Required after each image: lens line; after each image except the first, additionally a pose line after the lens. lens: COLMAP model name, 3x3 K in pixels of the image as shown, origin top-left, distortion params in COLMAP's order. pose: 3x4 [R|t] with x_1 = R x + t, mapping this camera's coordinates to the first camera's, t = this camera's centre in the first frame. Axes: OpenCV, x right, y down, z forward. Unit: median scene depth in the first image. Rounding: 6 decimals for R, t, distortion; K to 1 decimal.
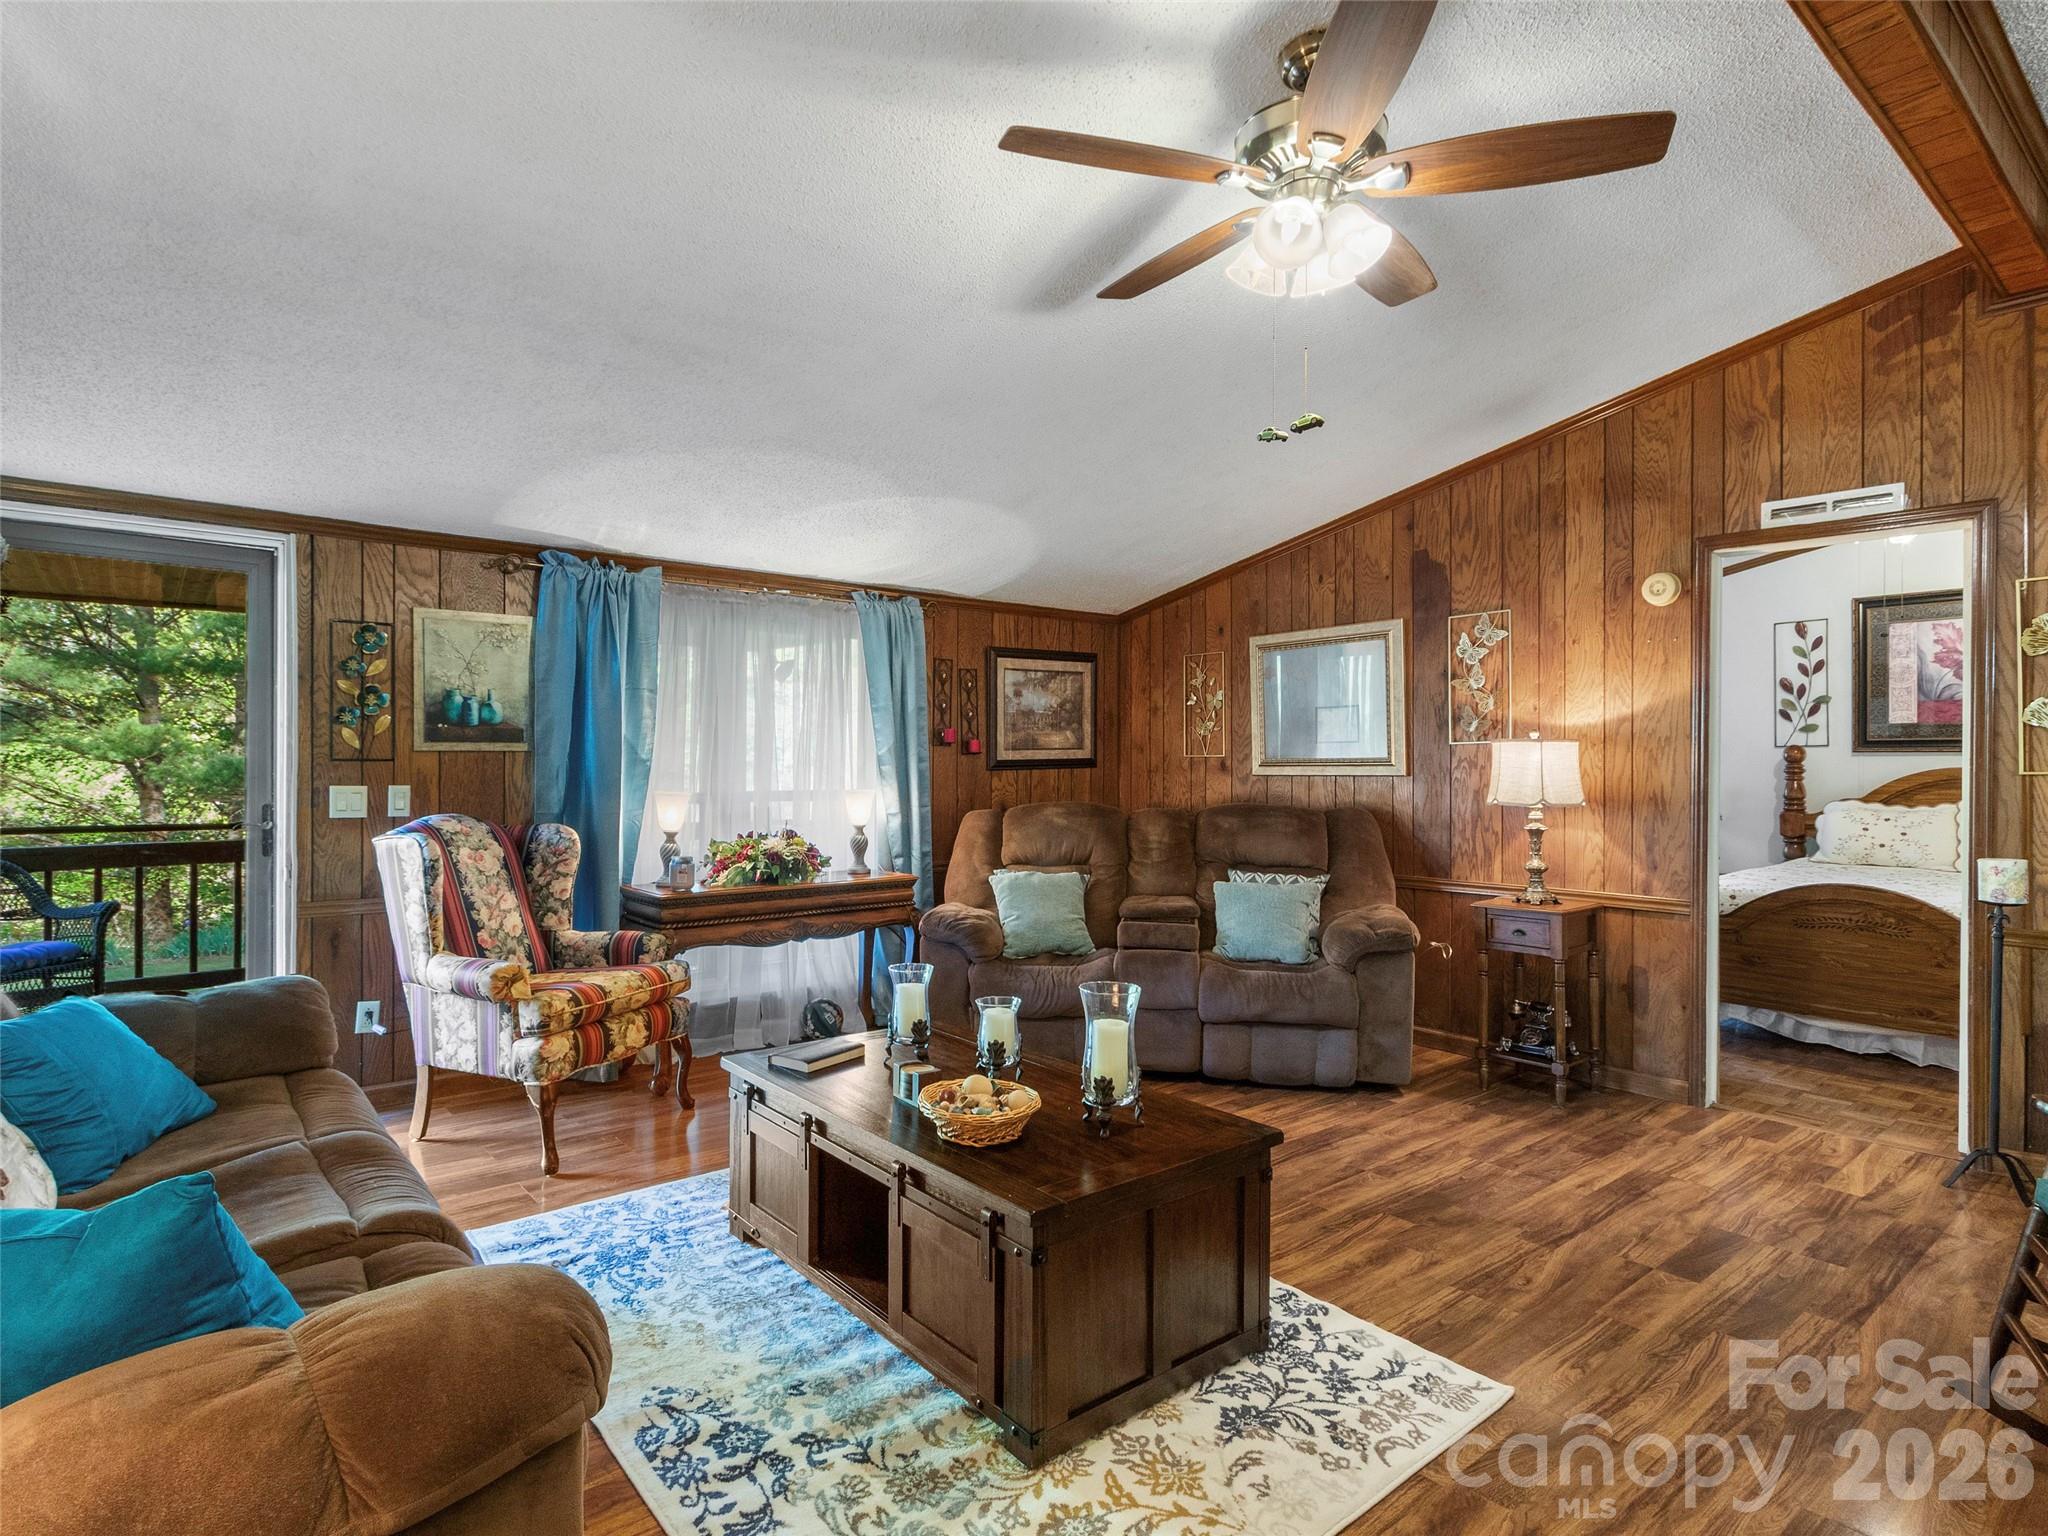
lens RADIAL K [[1064.4, 0, 1008.2], [0, 1064.4, 767.5], [0, 0, 1]] dist [0.009302, -0.005147]
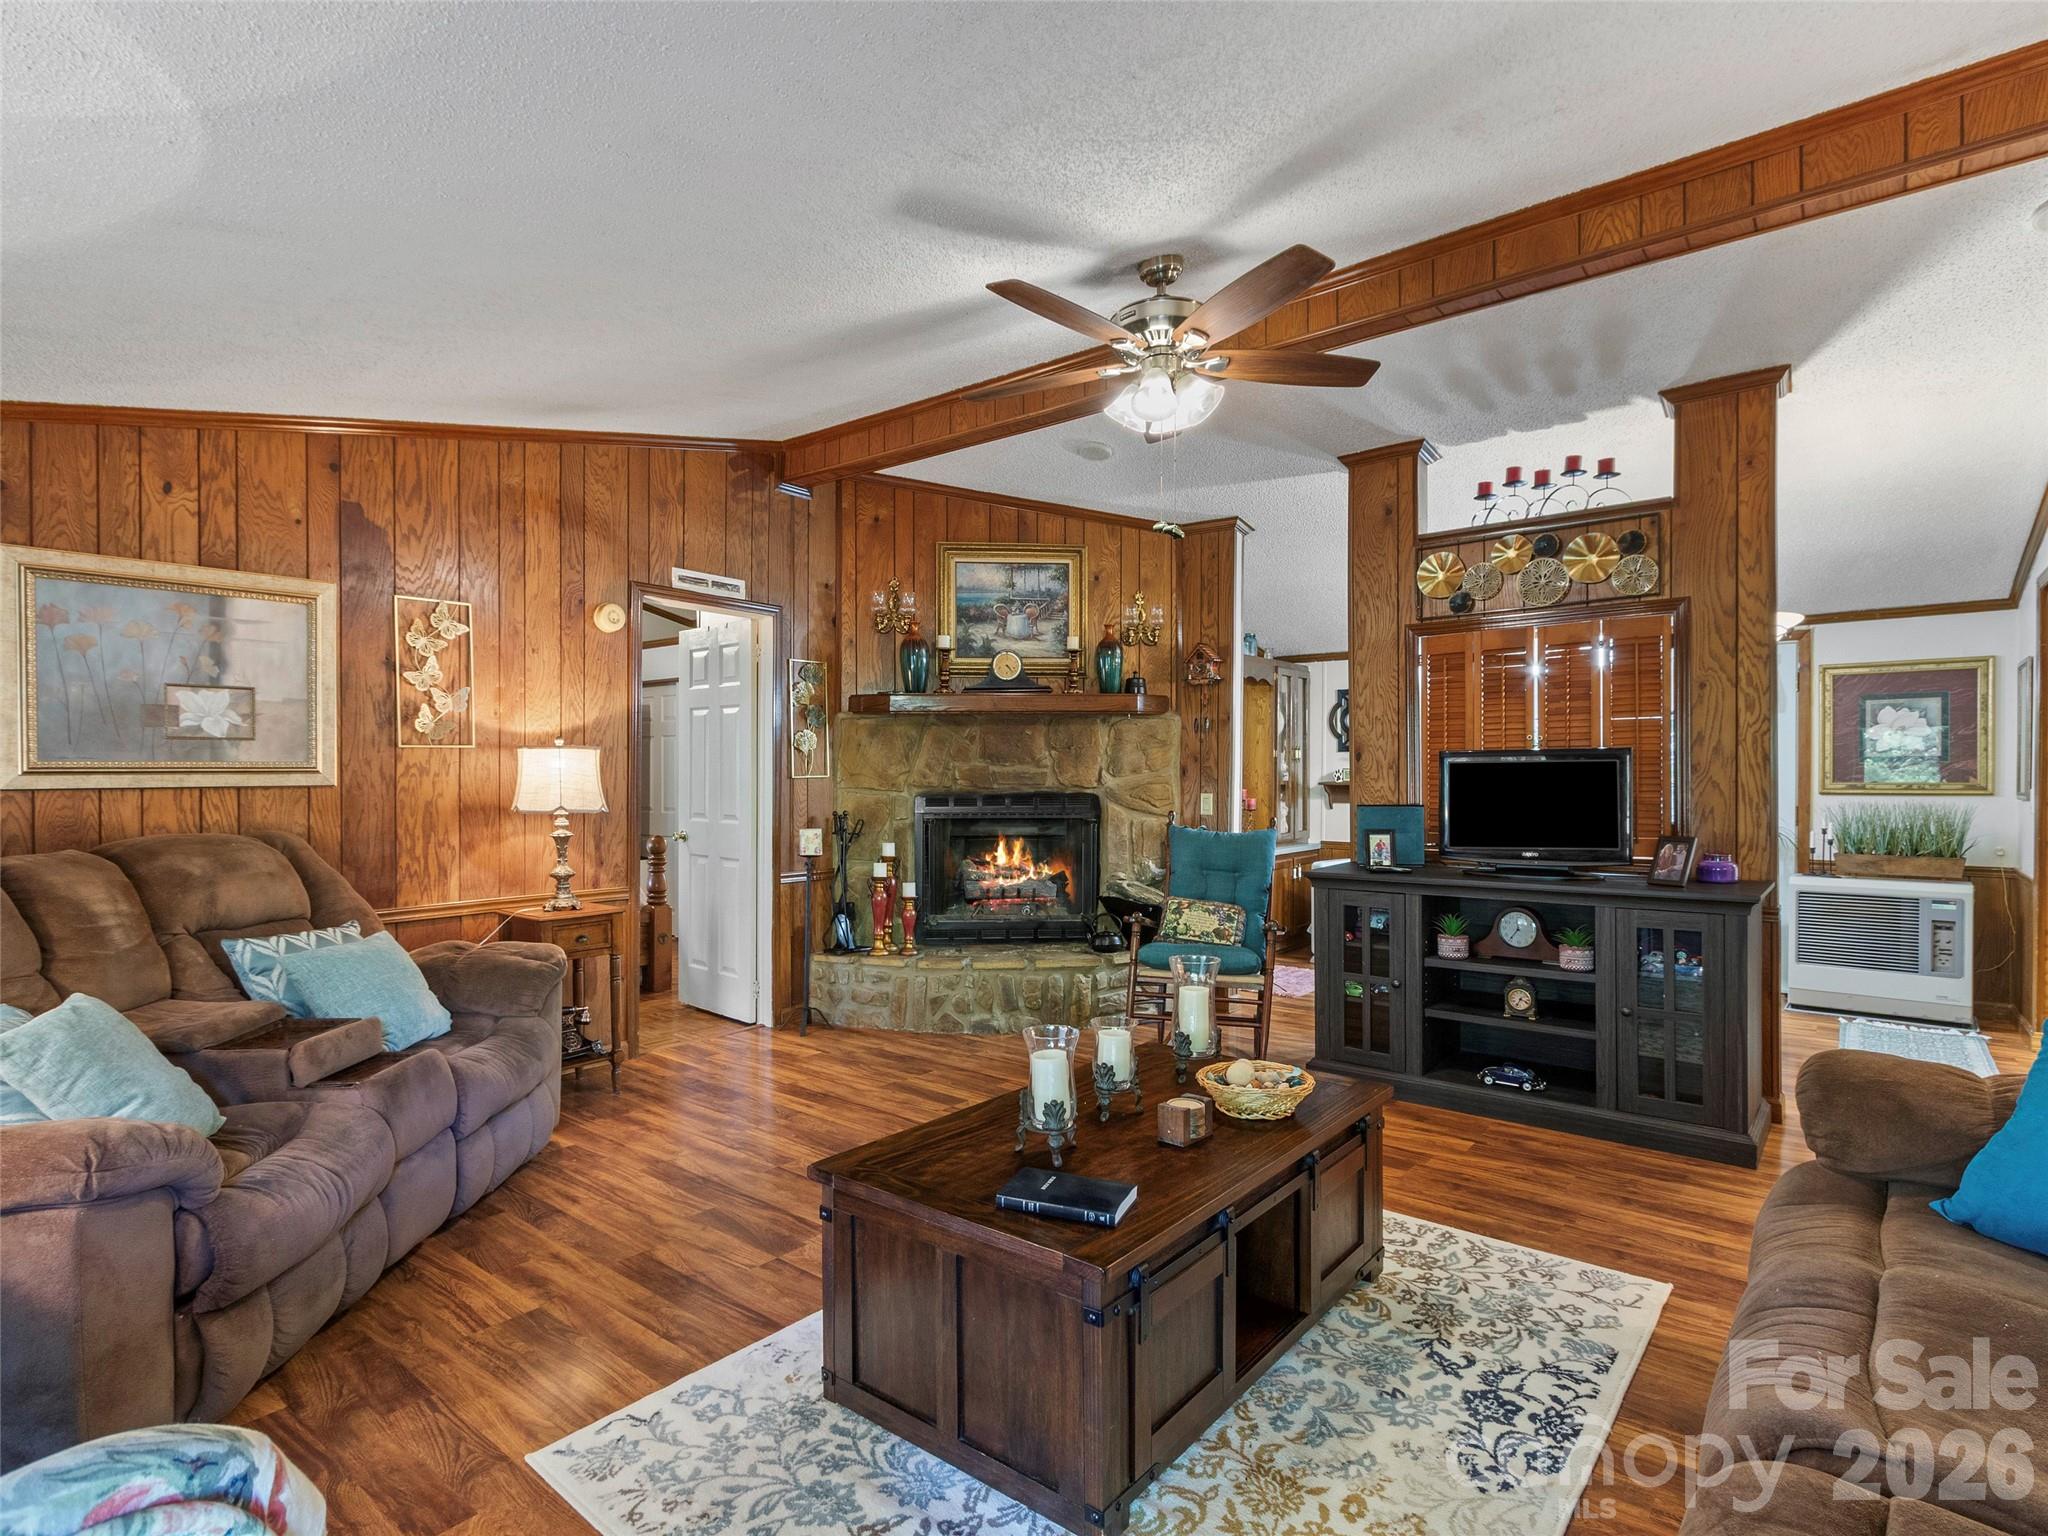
lens RADIAL K [[1064.4, 0, 1018.8], [0, 1064.4, 772.6], [0, 0, 1]] dist [0.009302, -0.005147]
pose [[-0.200908, -0.004900, 0.979598, -0.596729], [-0.002517, 0.999987, 0.004486, -0.007897], [-0.979607, -0.001564, -0.200918, 0.806640]]
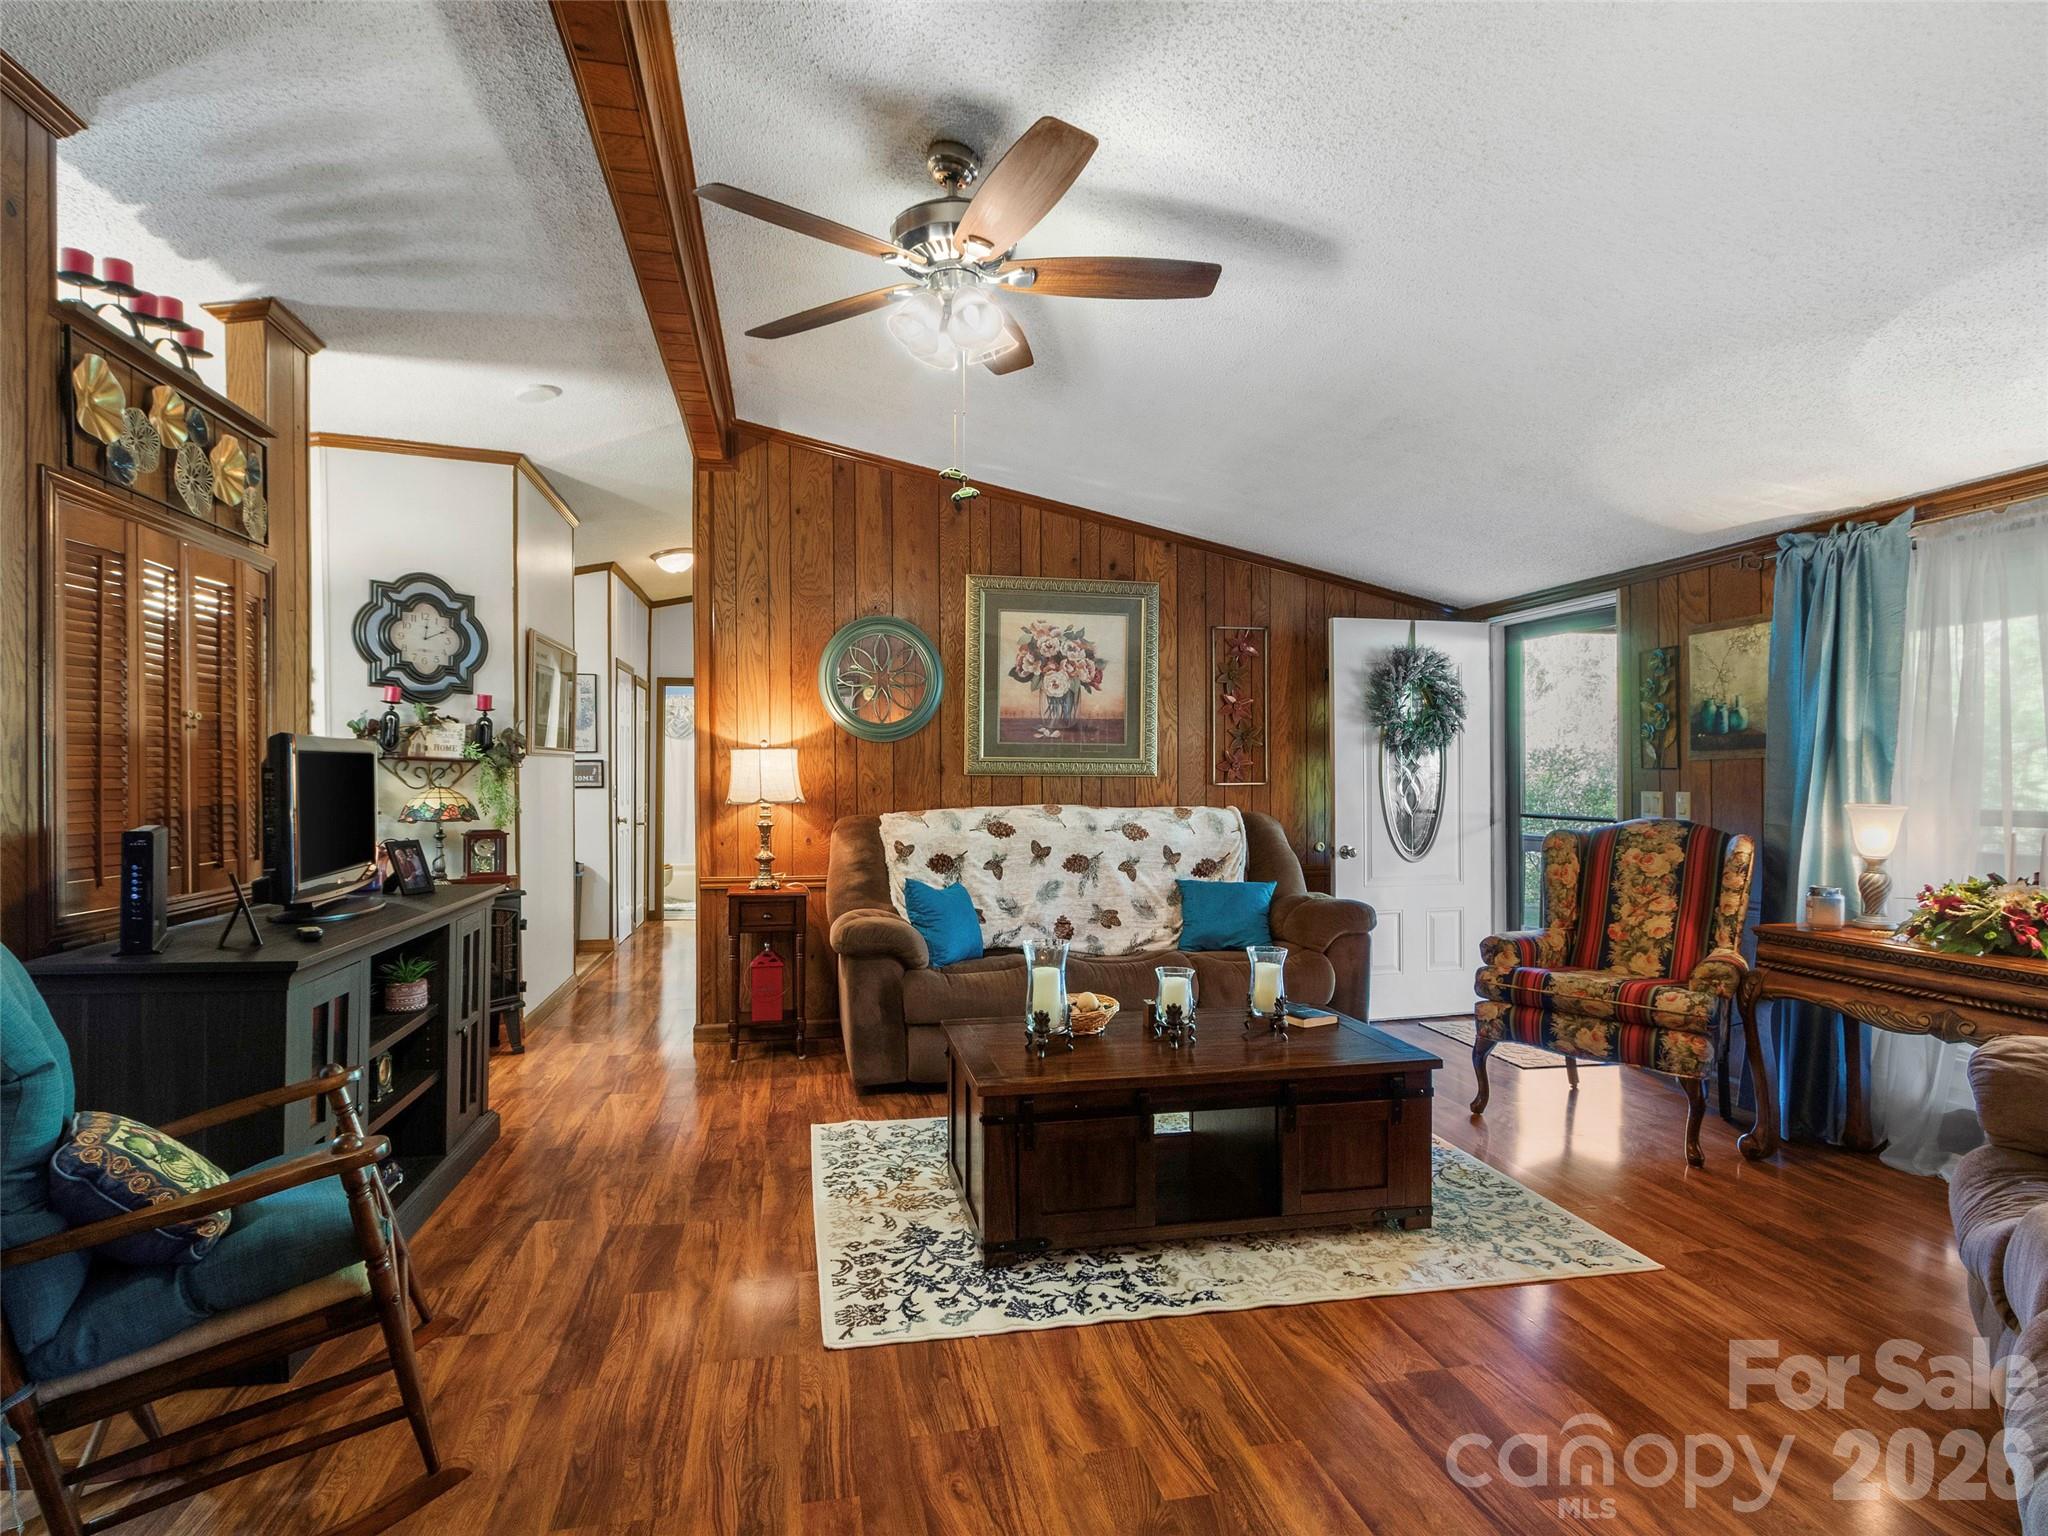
lens RADIAL K [[1064.4, 0, 1024.1], [0, 1064.4, 774.2], [0, 0, 1]] dist [0.009302, -0.005147]
pose [[-0.449824, -0.005092, -0.893103, 0.707310], [-0.000215, 0.999984, -0.005593, 0.005304], [0.893117, -0.002324, -0.449818, 0.872858]]
